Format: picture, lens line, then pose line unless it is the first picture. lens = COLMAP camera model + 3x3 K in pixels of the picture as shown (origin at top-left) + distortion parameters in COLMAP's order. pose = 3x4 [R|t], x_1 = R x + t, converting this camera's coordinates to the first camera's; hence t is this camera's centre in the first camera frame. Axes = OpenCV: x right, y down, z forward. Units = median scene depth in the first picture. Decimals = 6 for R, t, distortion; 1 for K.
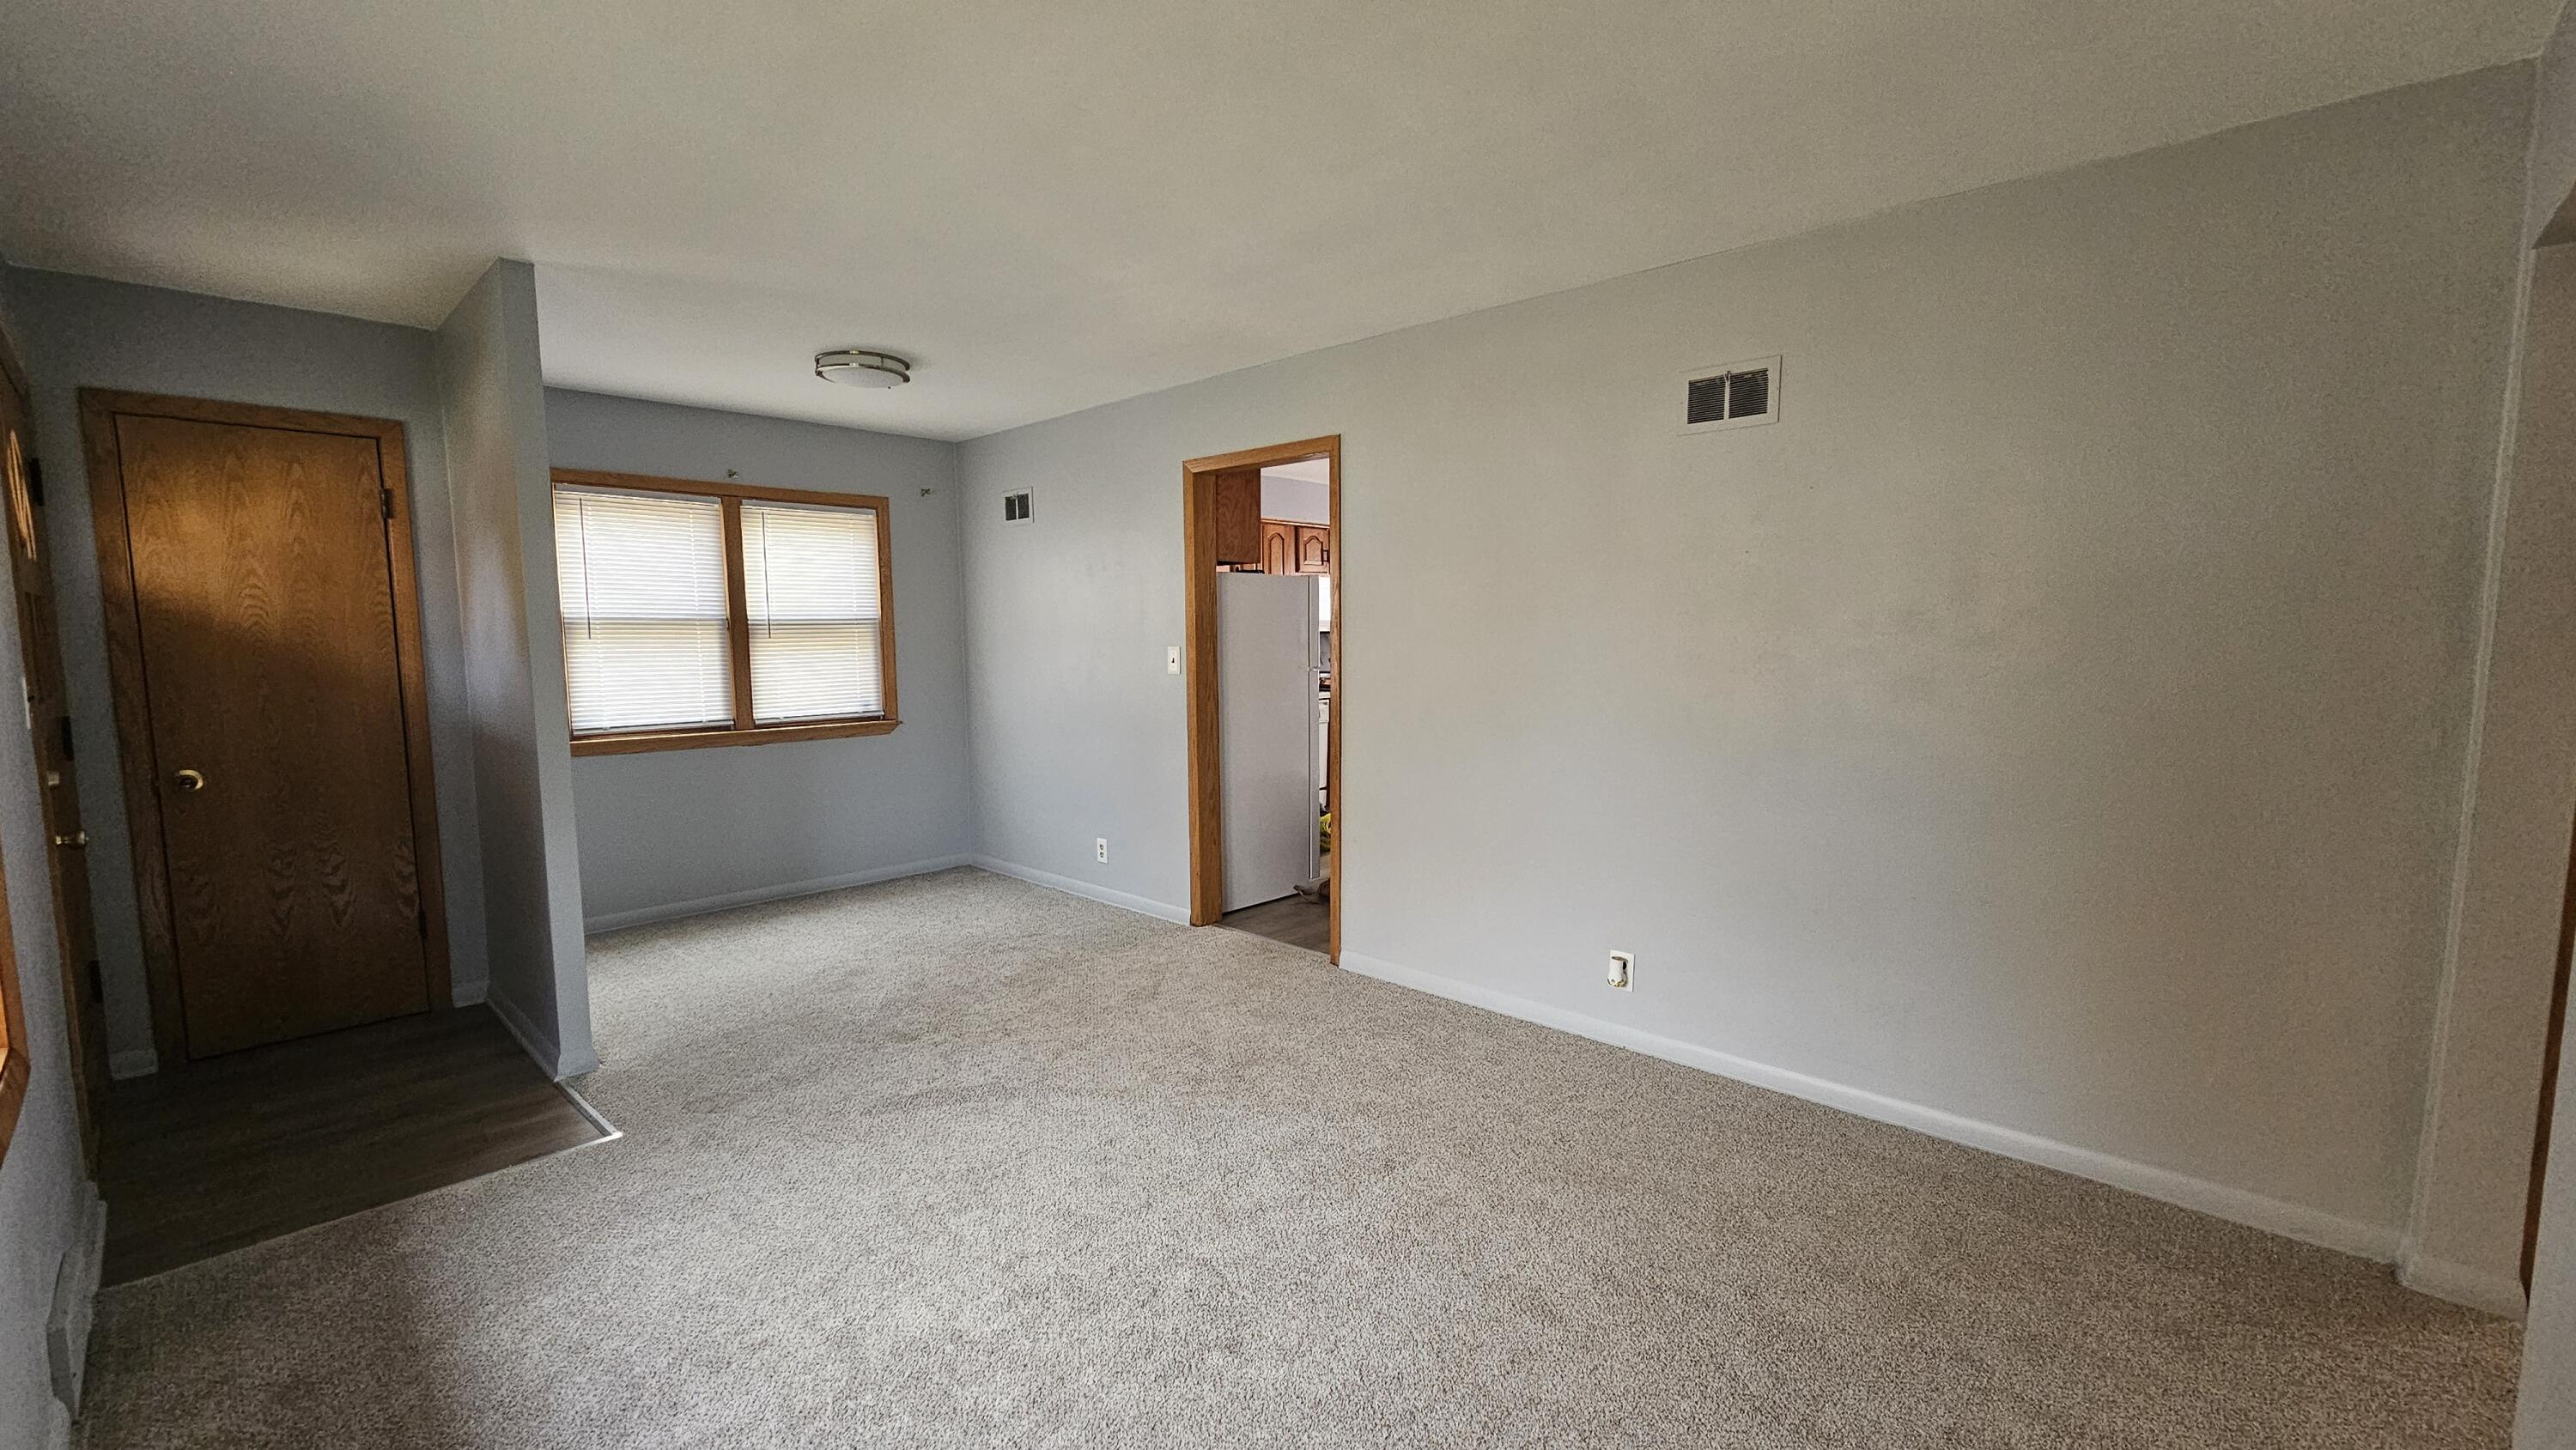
lens RADIAL K [[1051.4, 0, 1268.5], [0, 1051.4, 731.2], [0, 0, 1]] dist [0.002882, 0.000927]
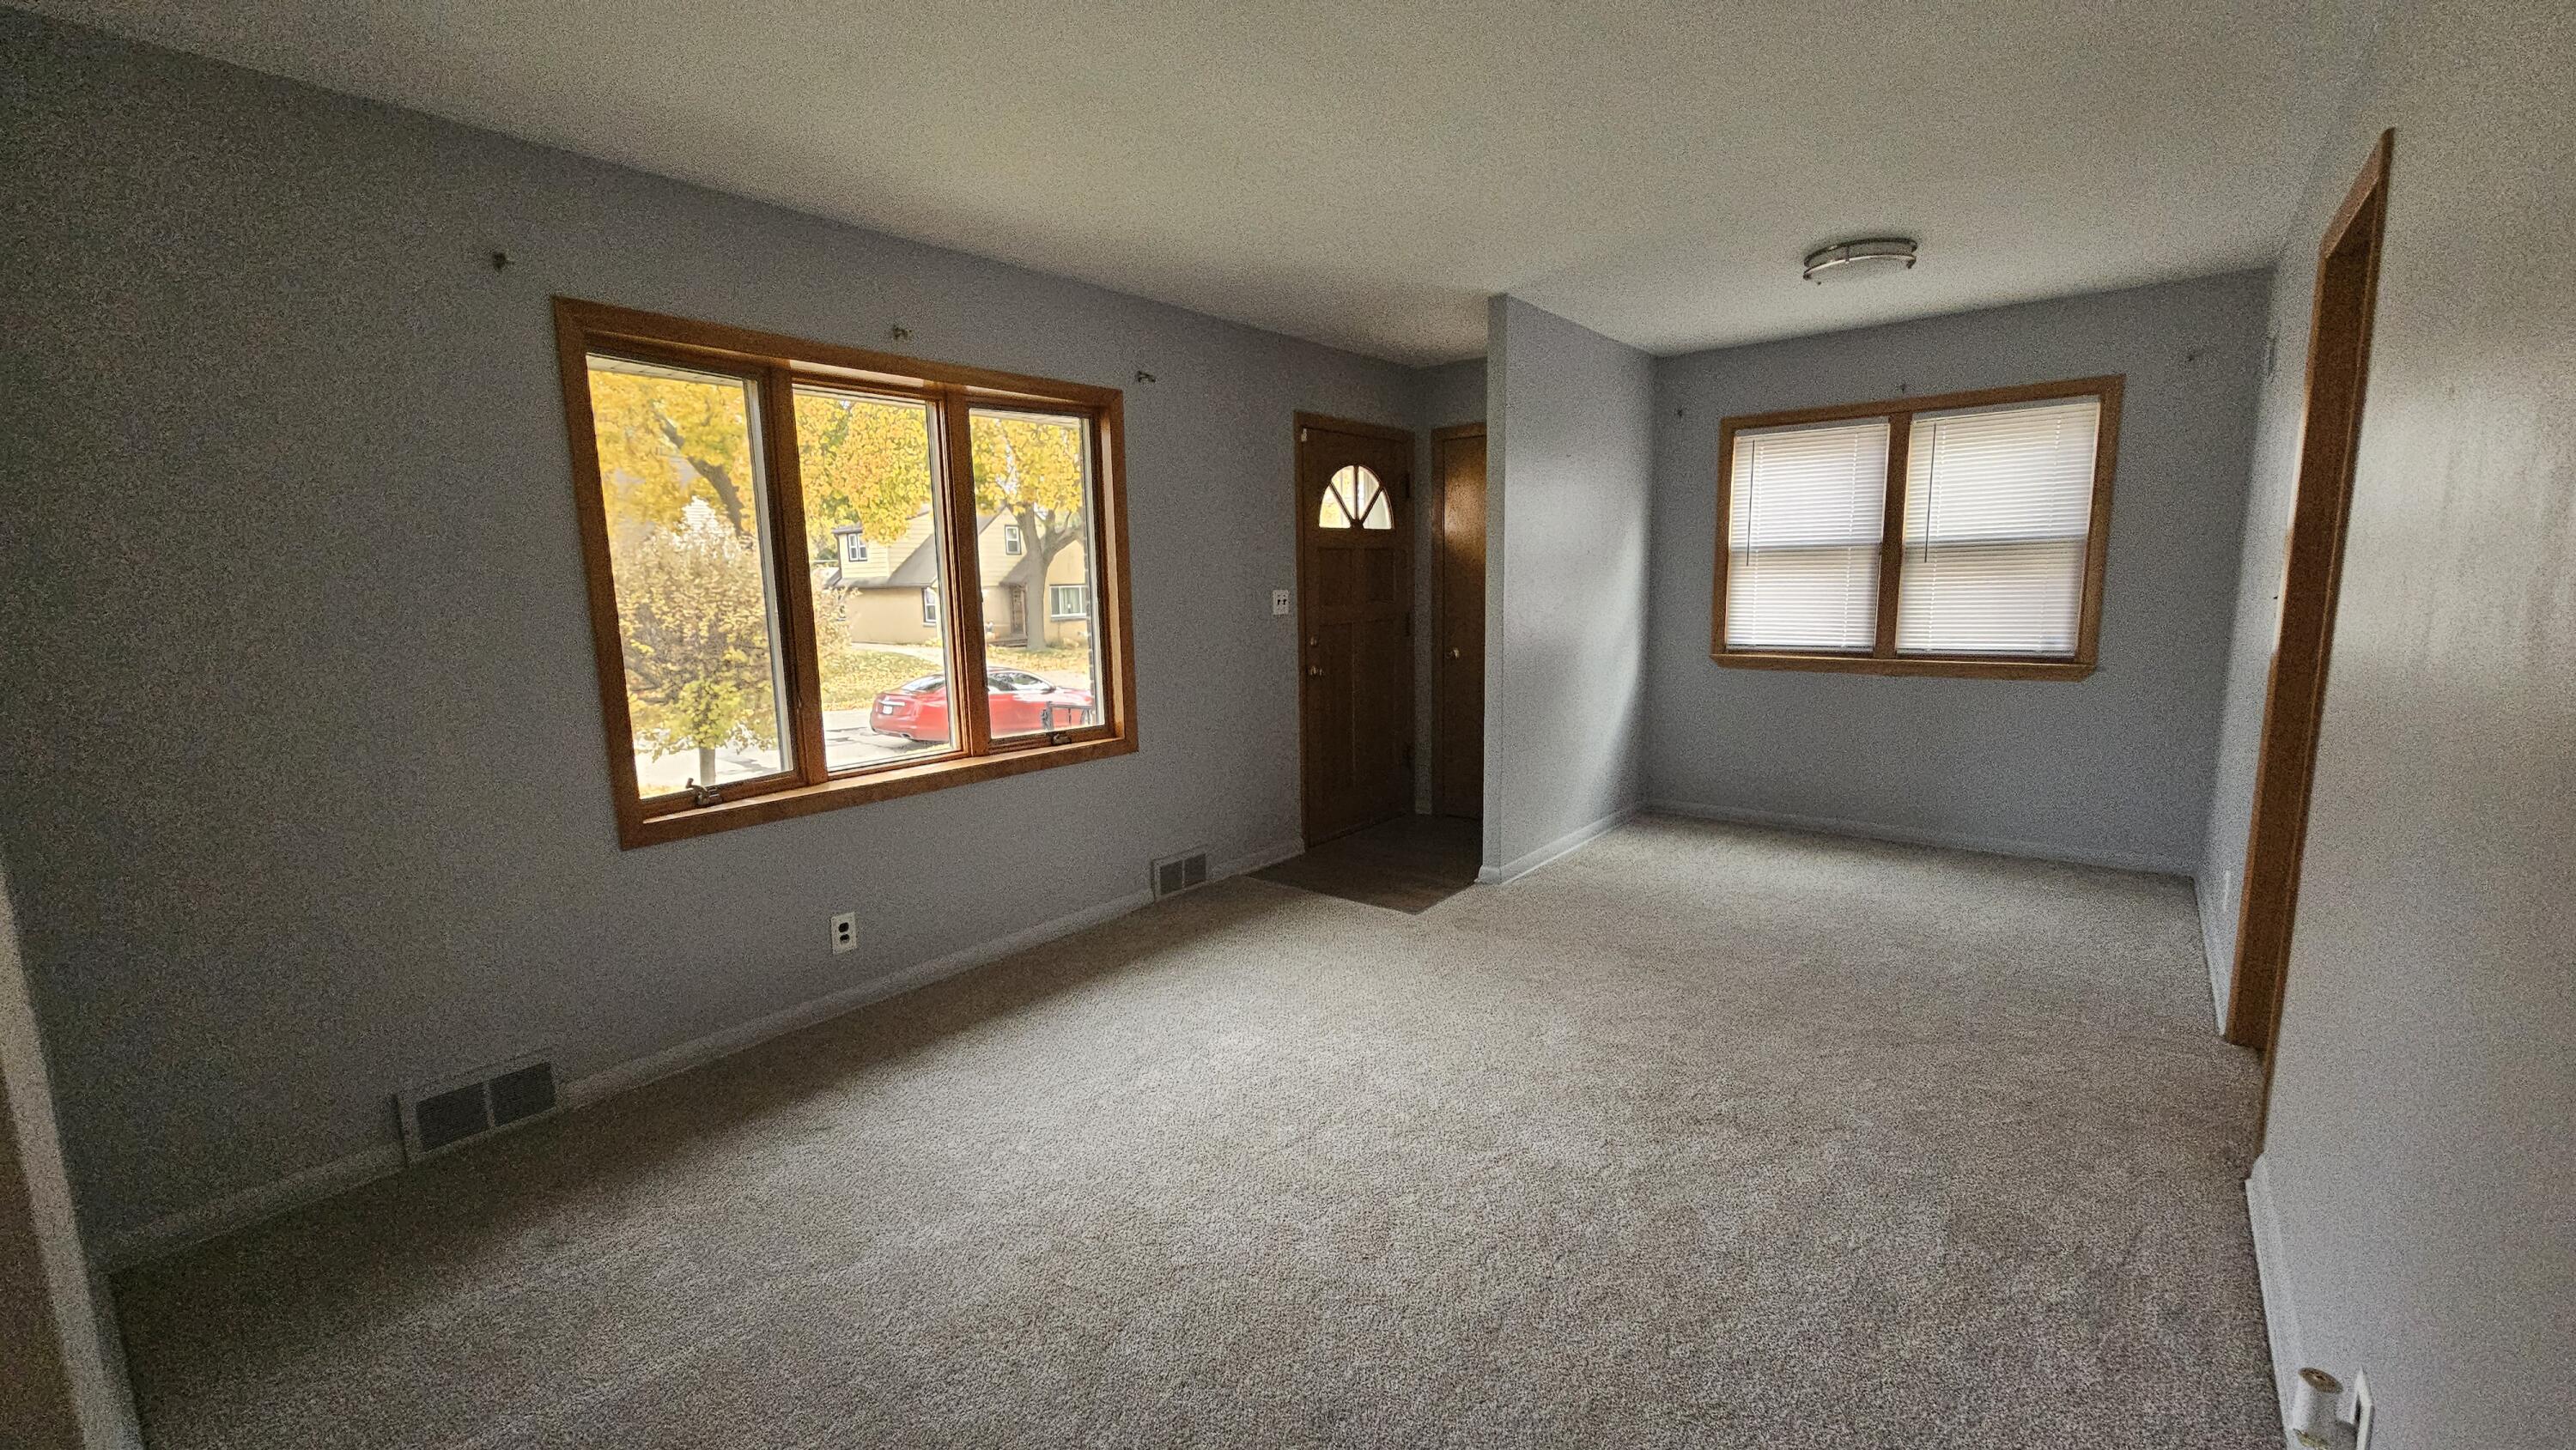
lens RADIAL K [[1051.4, 0, 1269.3], [0, 1051.4, 735.8], [0, 0, 1]] dist [0.002882, 0.000927]
pose [[0.083659, 0.157448, -0.983977, 0.426175], [-0.070923, 0.985875, 0.151722, -0.038923], [0.993967, 0.057094, 0.093644, 0.359555]]
